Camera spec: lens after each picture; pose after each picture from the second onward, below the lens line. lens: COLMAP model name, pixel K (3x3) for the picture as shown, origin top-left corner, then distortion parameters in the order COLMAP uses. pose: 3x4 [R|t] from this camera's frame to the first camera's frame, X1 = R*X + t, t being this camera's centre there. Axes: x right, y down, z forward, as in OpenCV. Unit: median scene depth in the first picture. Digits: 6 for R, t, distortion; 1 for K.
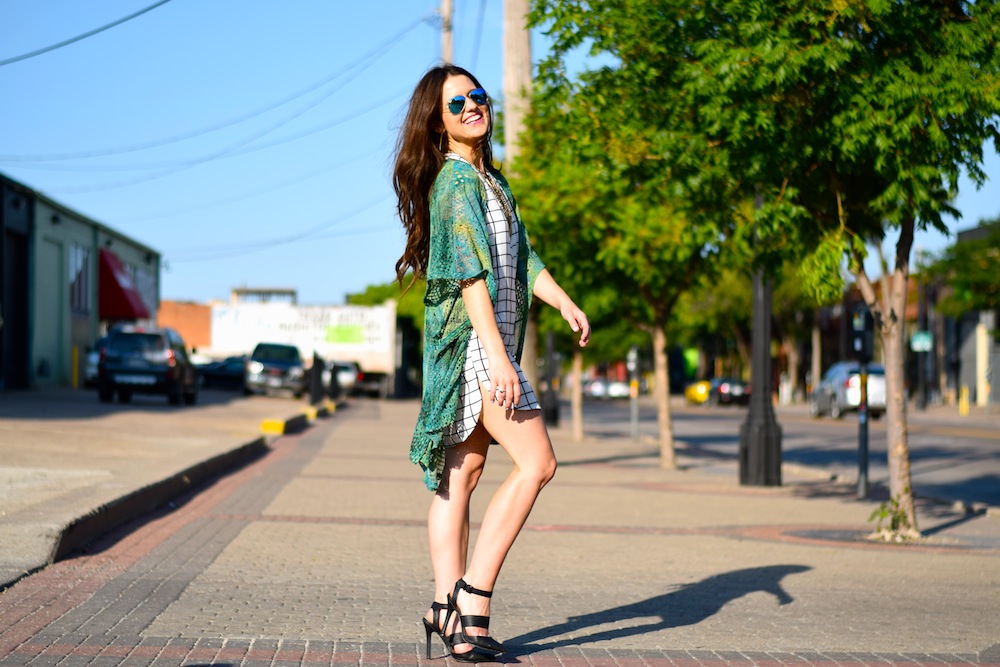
lens RADIAL K [[2094.3, 0, 500.0], [0, 2094.3, 333.5], [0, 0, 1]] dist [-0.033378, -0.513692]
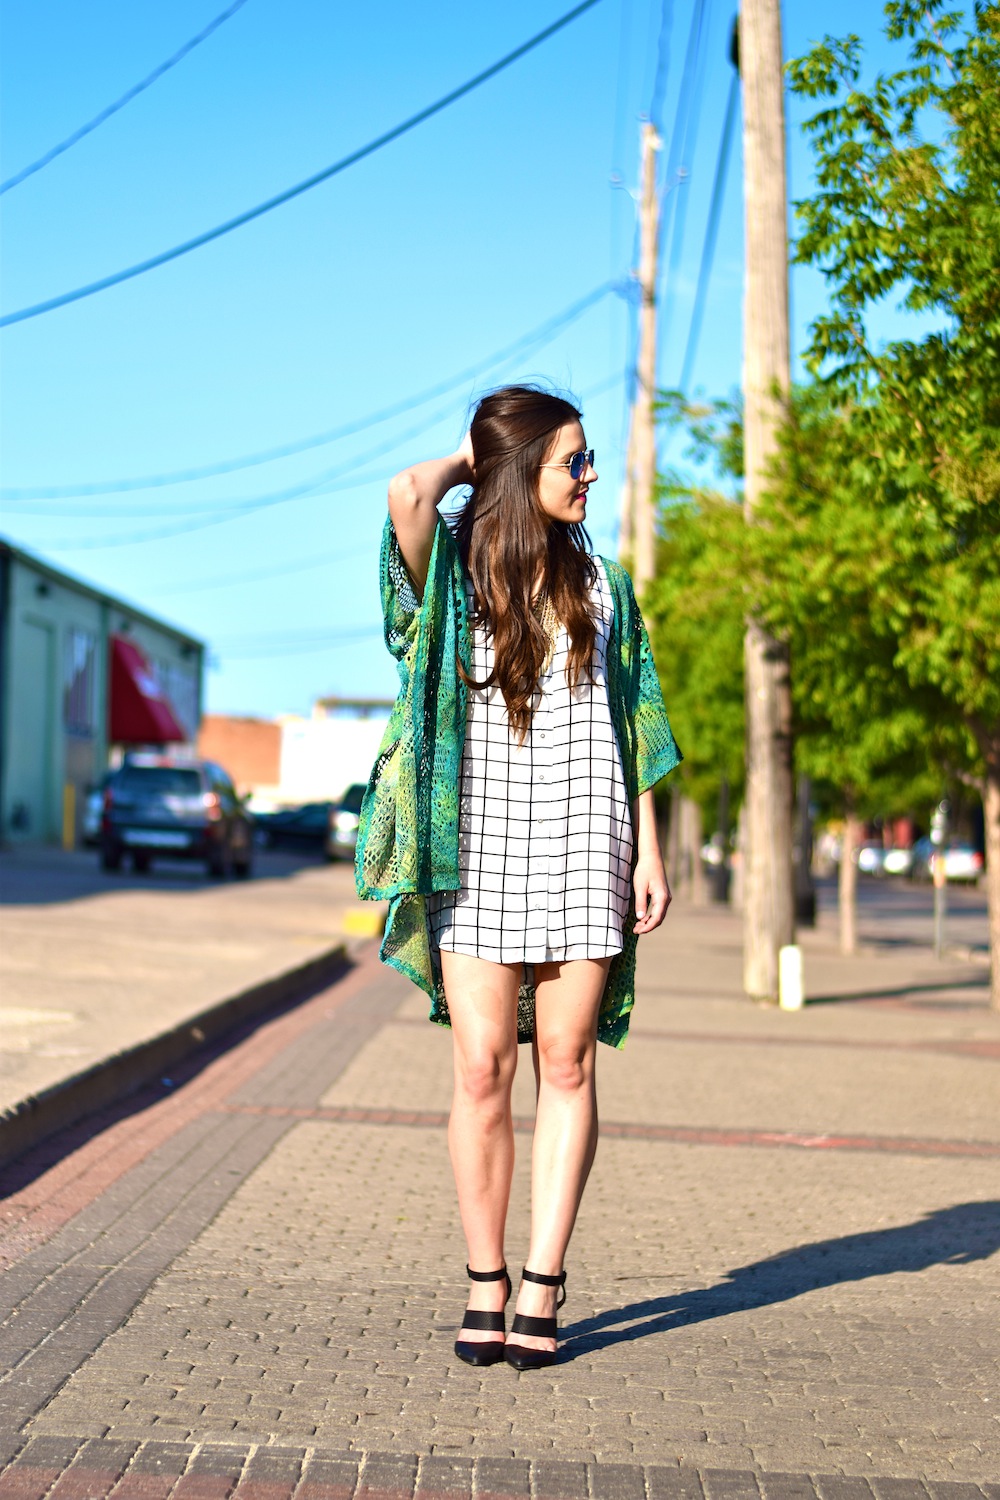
lens RADIAL K [[3141.4, 0, 500.0], [0, 3141.4, 750.0], [0, 0, 1]] dist [-0.033378, -0.513692]
pose [[0.997459, 0.016569, -0.069283, -0.004662], [-0.016996, 0.999840, -0.005583, -0.004734], [0.069180, 0.006747, 0.997581, 0.099736]]
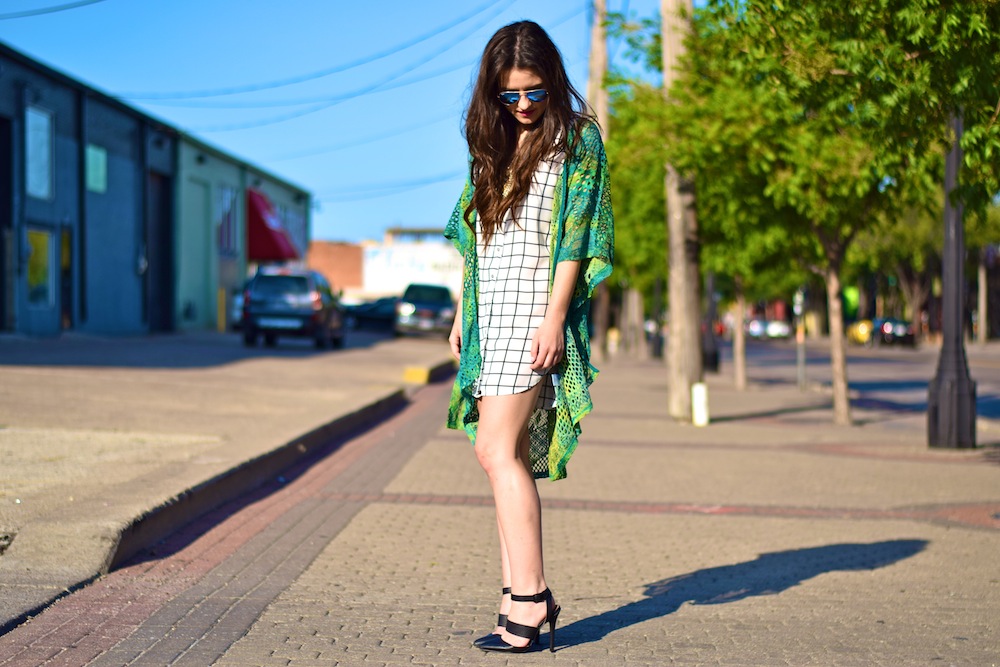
lens RADIAL K [[2094.3, 0, 500.0], [0, 2094.3, 333.5], [0, 0, 1]] dist [-0.033378, -0.513692]
pose [[0.997229, -0.001964, -0.074368, -0.001031], [0.004136, 0.999569, 0.029059, -0.002675], [0.074279, -0.029286, 0.996807, 0.100289]]
